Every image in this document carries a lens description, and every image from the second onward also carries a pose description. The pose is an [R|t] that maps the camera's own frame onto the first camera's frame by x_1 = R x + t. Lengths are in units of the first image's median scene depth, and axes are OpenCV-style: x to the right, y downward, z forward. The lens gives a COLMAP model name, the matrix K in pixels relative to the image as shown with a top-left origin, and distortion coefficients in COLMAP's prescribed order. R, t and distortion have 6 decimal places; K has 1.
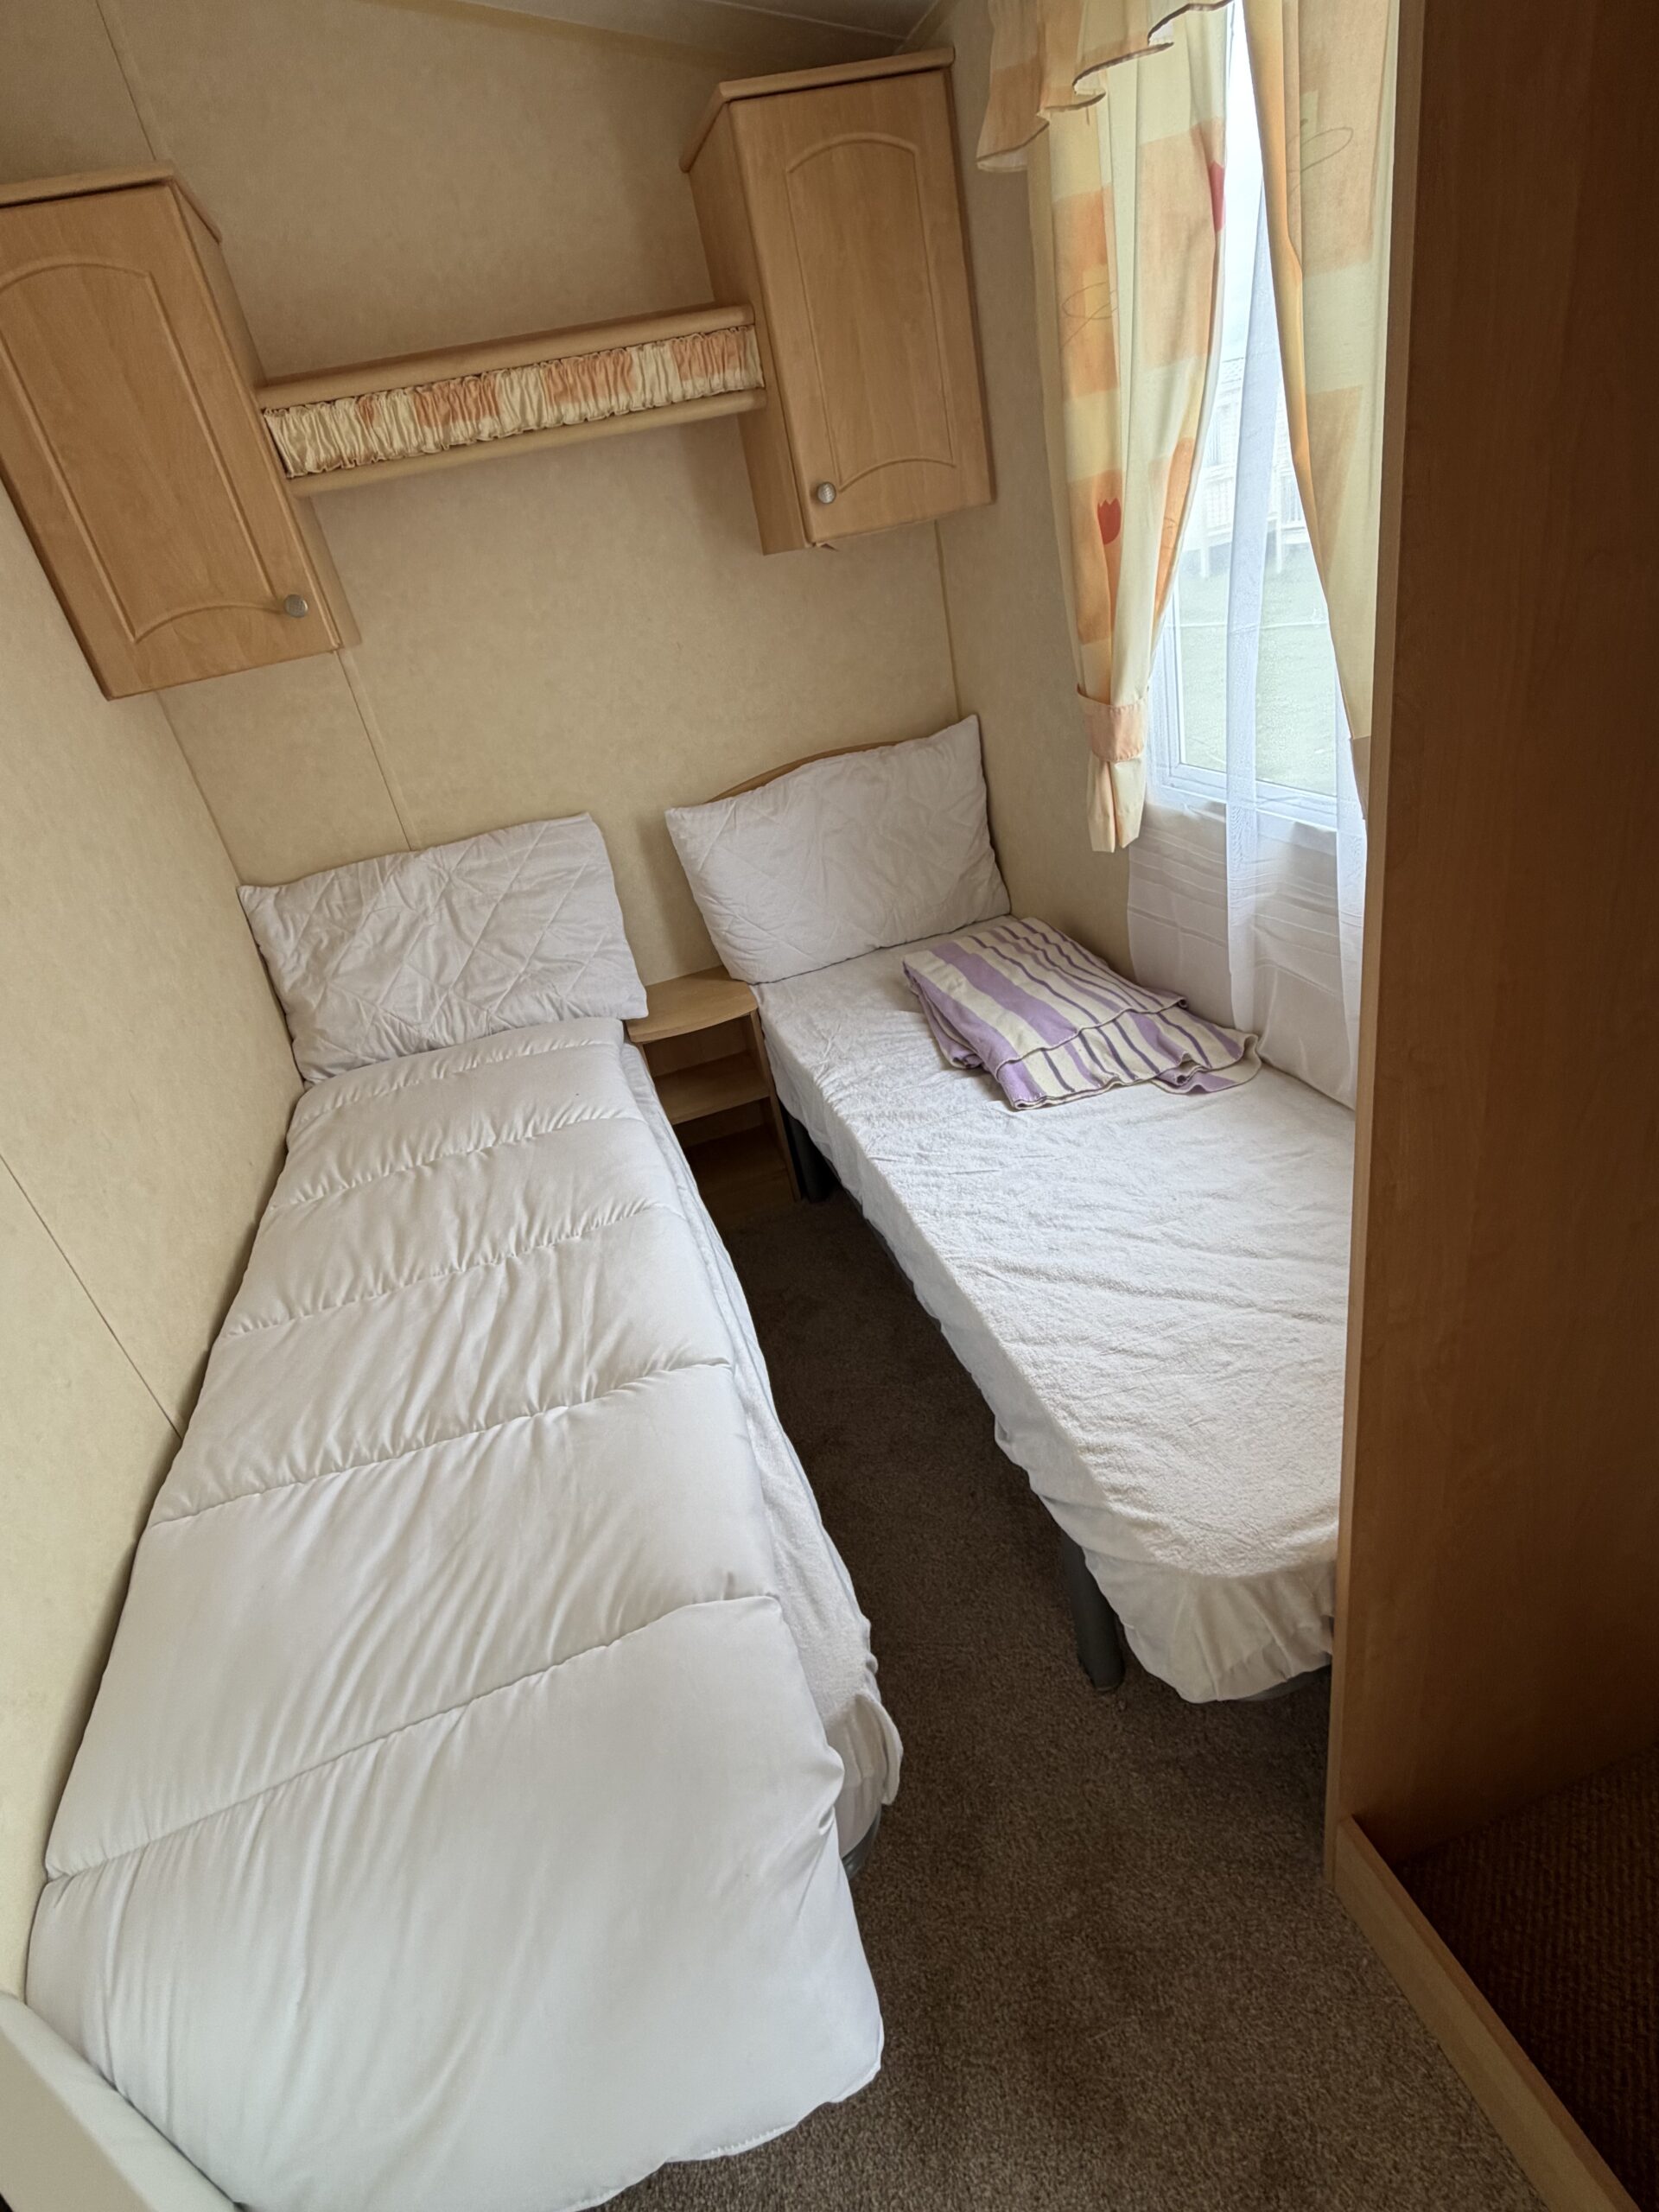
lens RADIAL K [[1097.3, 0, 831.3], [0, 1097.3, 1100.4], [0, 0, 1]] dist [0.004997, 0.001698]
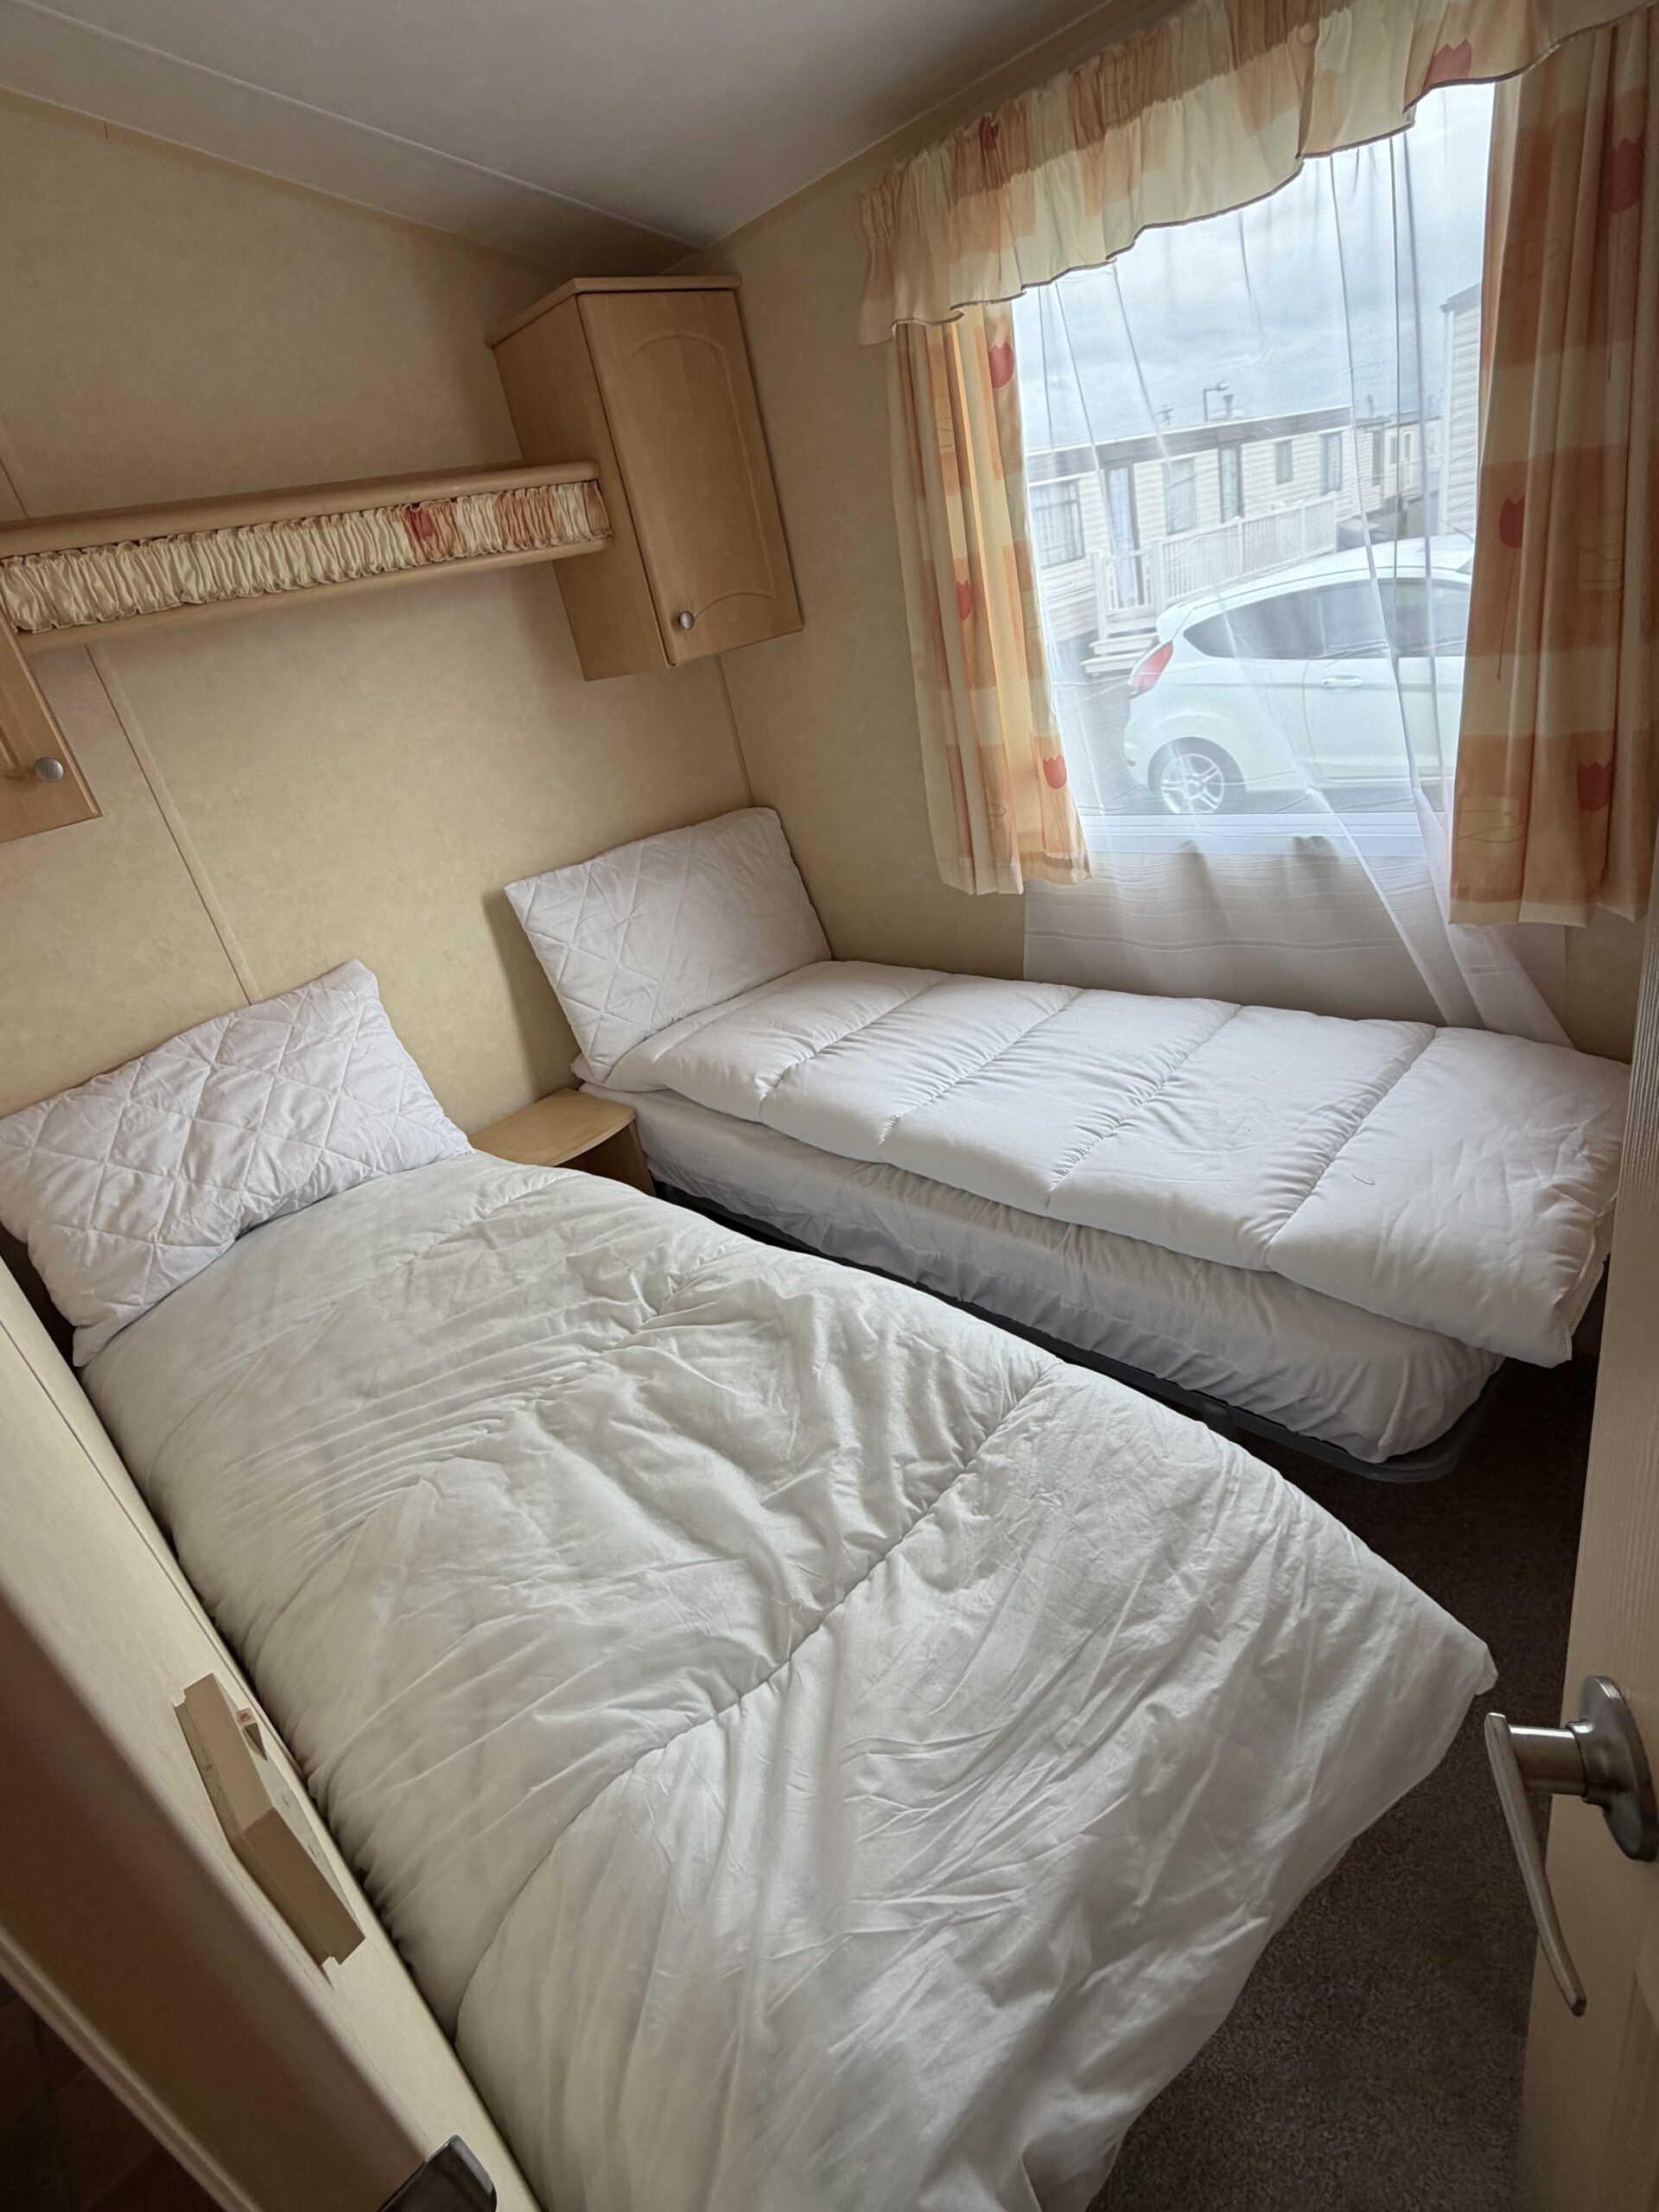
lens RADIAL K [[1097.3, 0, 834.1], [0, 1097.3, 1117.2], [0, 0, 1]] dist [0.004997, 0.001698]
pose [[0.905267, -0.181571, 0.384088, -0.388922], [0.232508, 0.968402, -0.090208, 0.074761], [-0.355572, 0.170966, 0.918879, 0.002610]]
